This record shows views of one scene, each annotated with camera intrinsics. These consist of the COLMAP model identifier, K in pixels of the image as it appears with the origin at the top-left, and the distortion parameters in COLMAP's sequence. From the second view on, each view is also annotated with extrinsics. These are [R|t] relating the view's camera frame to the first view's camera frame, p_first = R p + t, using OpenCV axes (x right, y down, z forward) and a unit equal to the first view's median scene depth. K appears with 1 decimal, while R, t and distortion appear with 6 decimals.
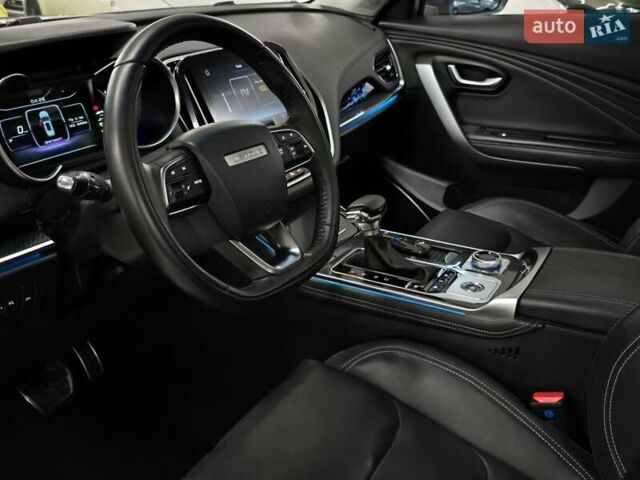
lens RADIAL K [[662.7, 0, 287.0], [0, 662.7, 254.9], [0, 0, 1]] dist [0.157889, -0.270765]
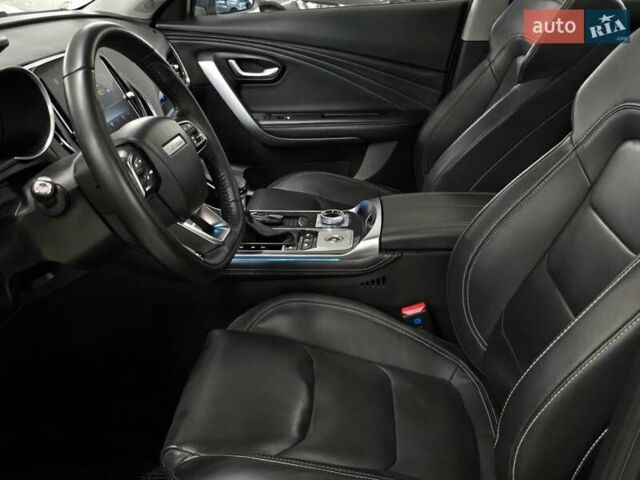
lens RADIAL K [[662.7, 0, 287.0], [0, 662.7, 254.9], [0, 0, 1]] dist [0.157889, -0.270765]
pose [[0.913622, -0.188607, 0.360170, -0.136622], [0.189546, 0.981315, 0.033067, 0.012268], [-0.359677, 0.038058, 0.932300, -0.044988]]
